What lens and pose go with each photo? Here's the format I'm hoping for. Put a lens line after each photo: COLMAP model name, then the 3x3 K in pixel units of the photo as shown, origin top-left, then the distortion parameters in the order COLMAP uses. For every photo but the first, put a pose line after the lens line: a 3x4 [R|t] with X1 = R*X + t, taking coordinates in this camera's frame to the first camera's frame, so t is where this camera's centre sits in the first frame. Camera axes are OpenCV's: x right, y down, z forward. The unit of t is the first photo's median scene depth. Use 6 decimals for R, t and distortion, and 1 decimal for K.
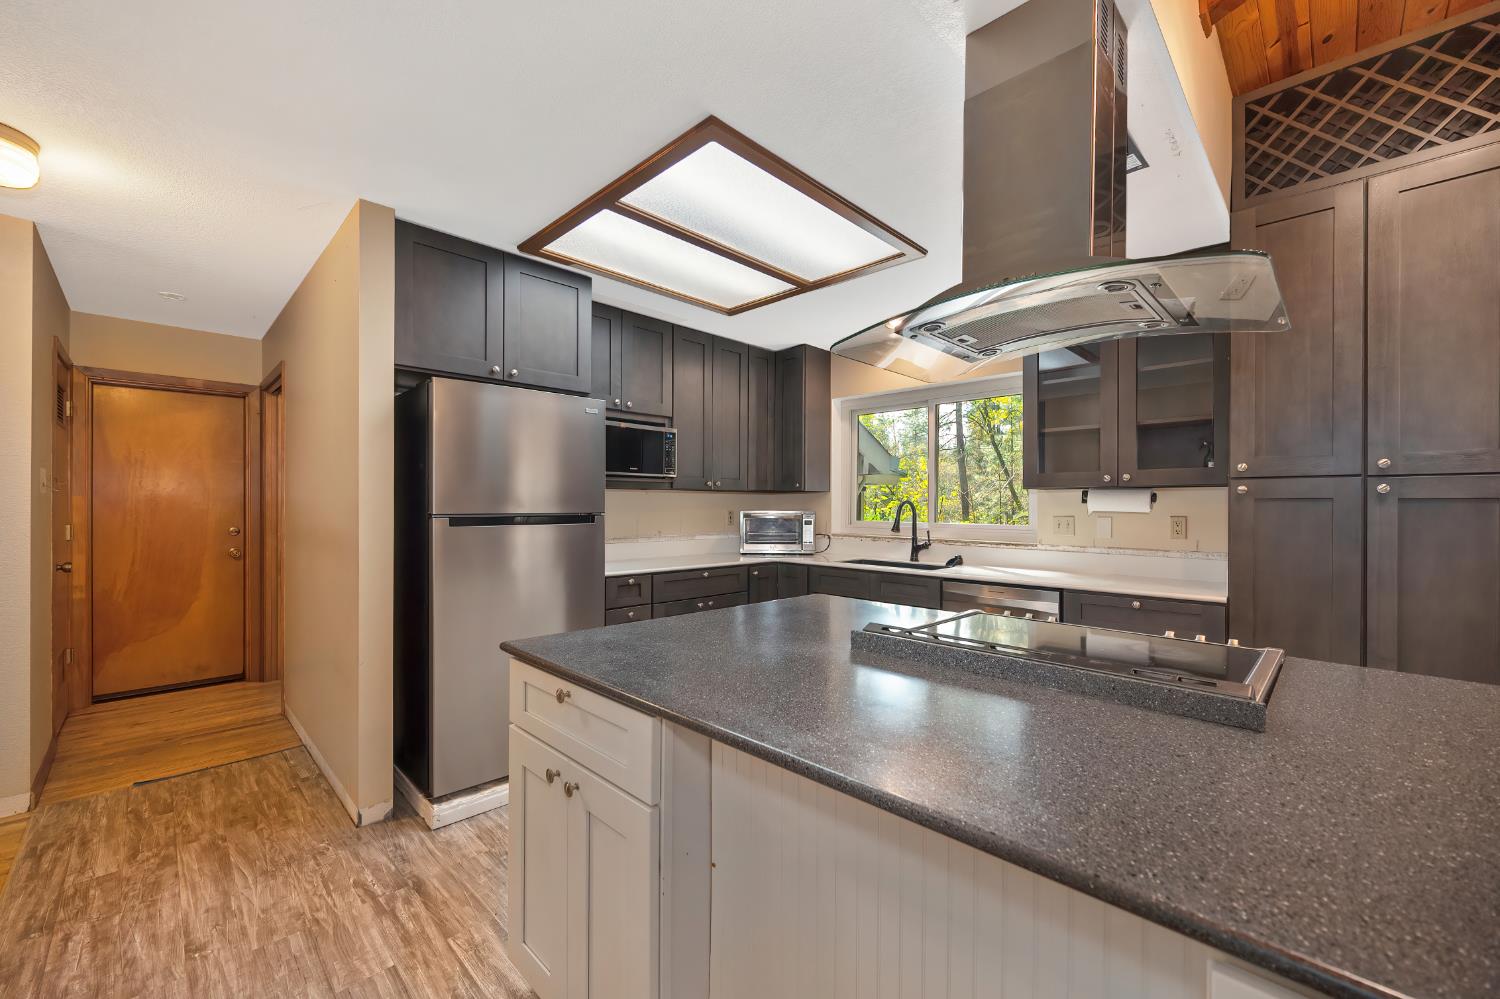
lens RADIAL K [[595.0, 0, 748.1], [0, 595.0, 509.3], [0, 0, 1]] dist [-0.005175, 0.001419]
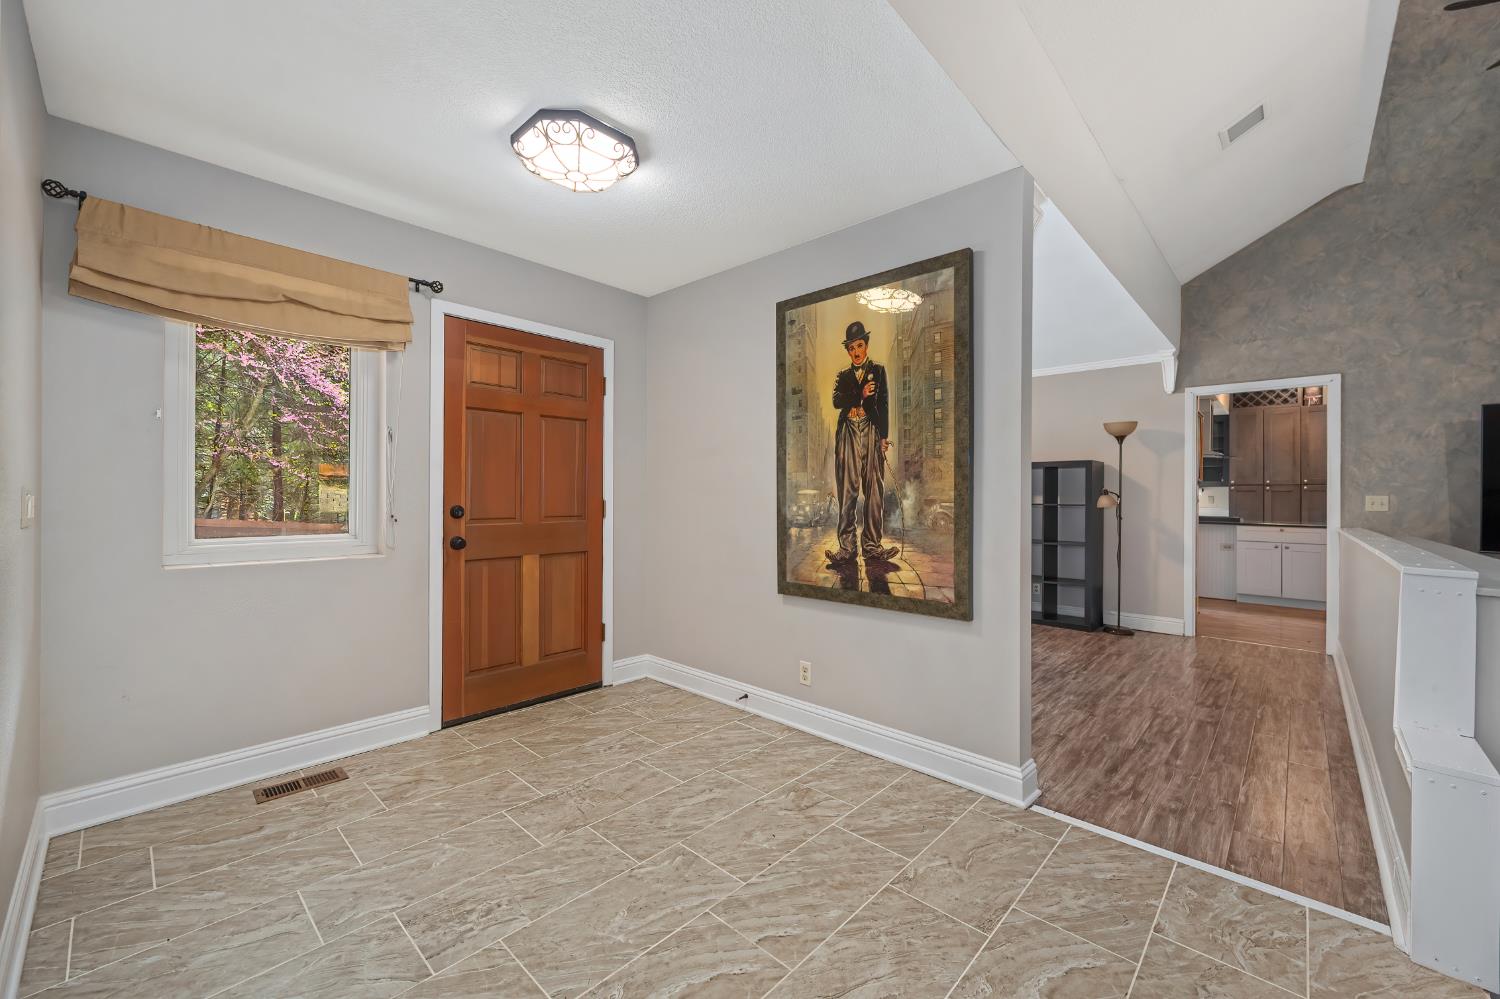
lens RADIAL K [[595.0, 0, 750.8], [0, 595.0, 493.8], [0, 0, 1]] dist [-0.005175, 0.001419]
pose [[0.999331, 0.005749, 0.036108, -1.776266], [-0.005395, 0.999936, -0.009907, 0.042904], [-0.036162, 0.009705, 0.999299, -1.995291]]
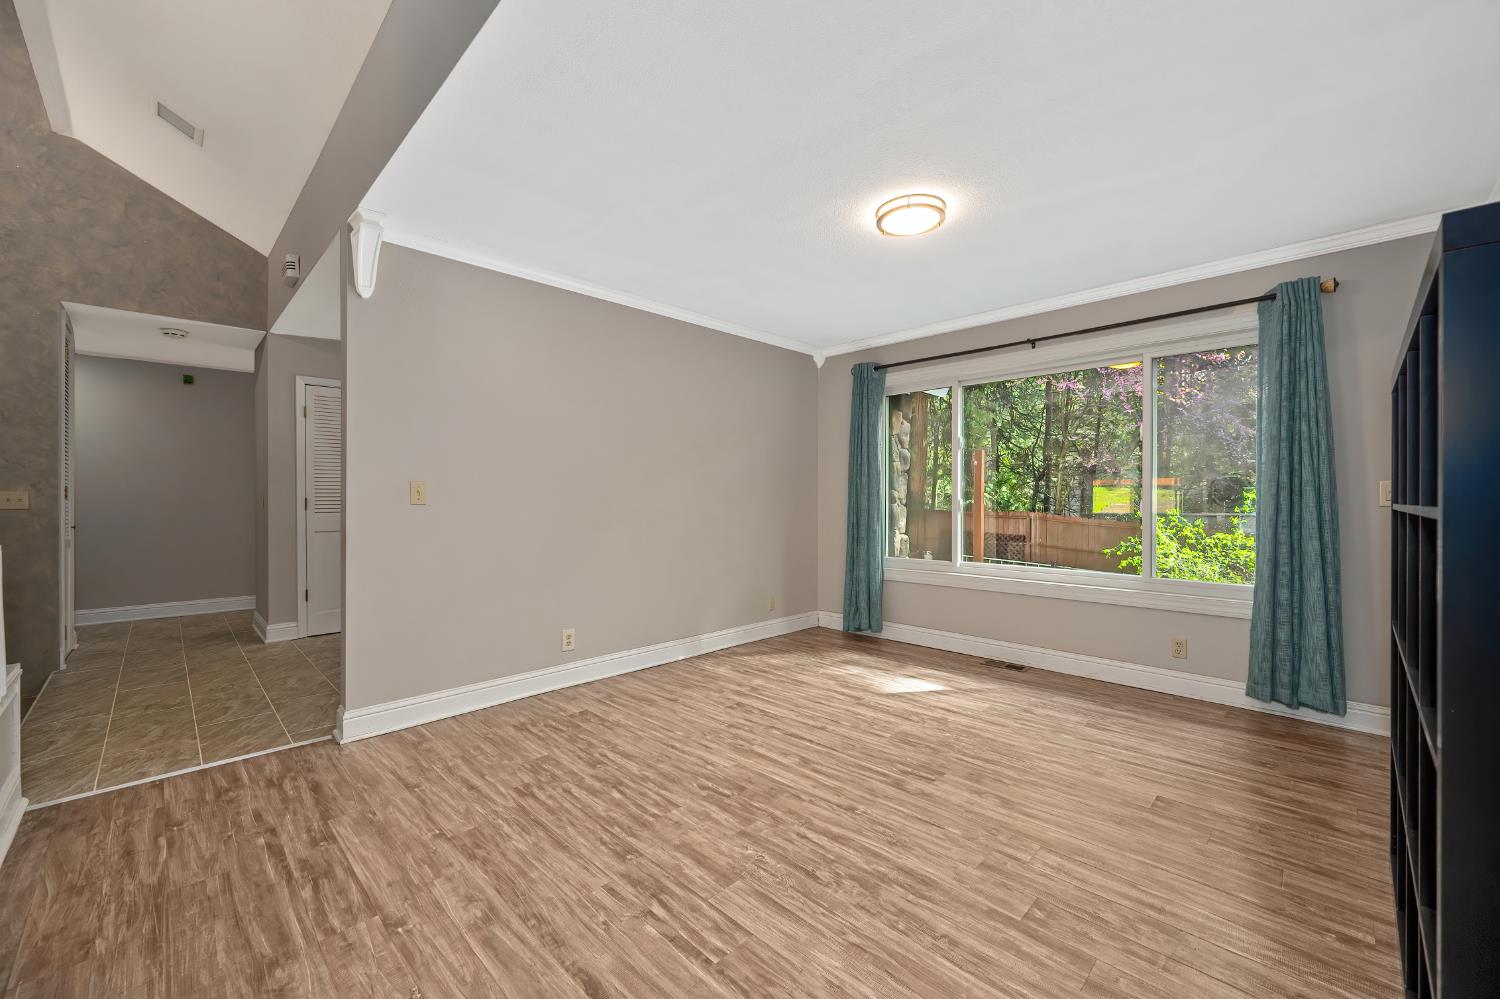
lens RADIAL K [[595.0, 0, 744.6], [0, 595.0, 485.8], [0, 0, 1]] dist [-0.005175, 0.001419]
pose [[-0.002139, -0.024126, -0.999707, -0.453178], [-0.007140, 0.999684, -0.024110, 0.050678], [0.999972, 0.007086, -0.002311, -0.610165]]
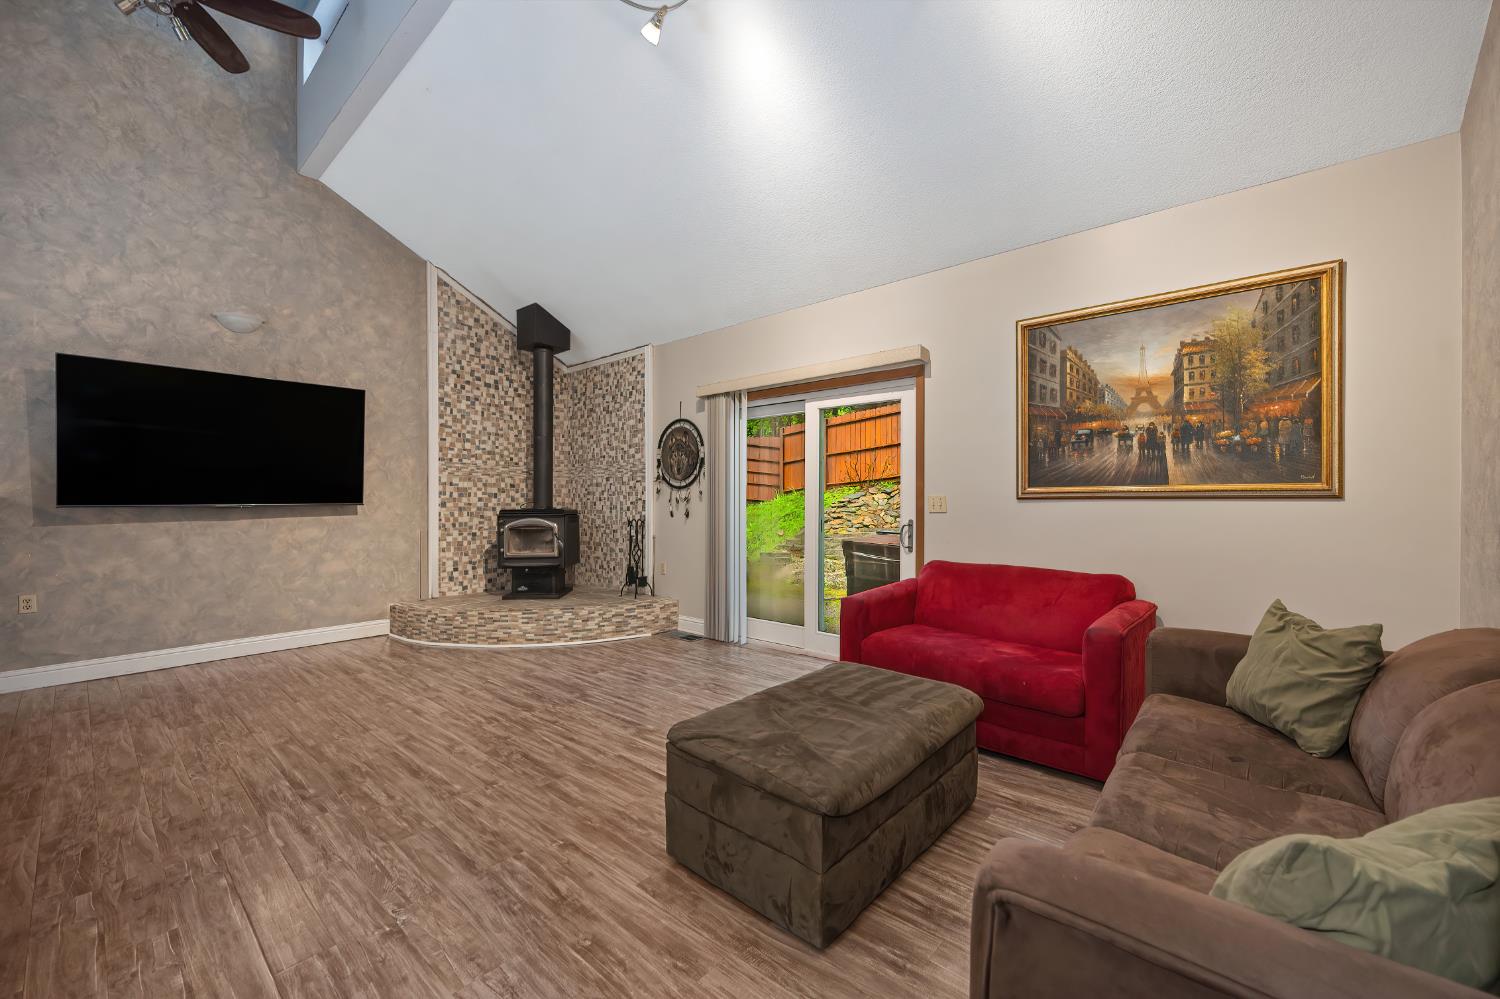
lens RADIAL K [[595.0, 0, 758.8], [0, 595.0, 500.9], [0, 0, 1]] dist [-0.005175, 0.001419]
pose [[-0.071407, 0.003426, 0.997441, -1.480393], [0.006077, 0.999977, -0.003000, 0.147750], [-0.997429, 0.005847, -0.071426, -2.138440]]
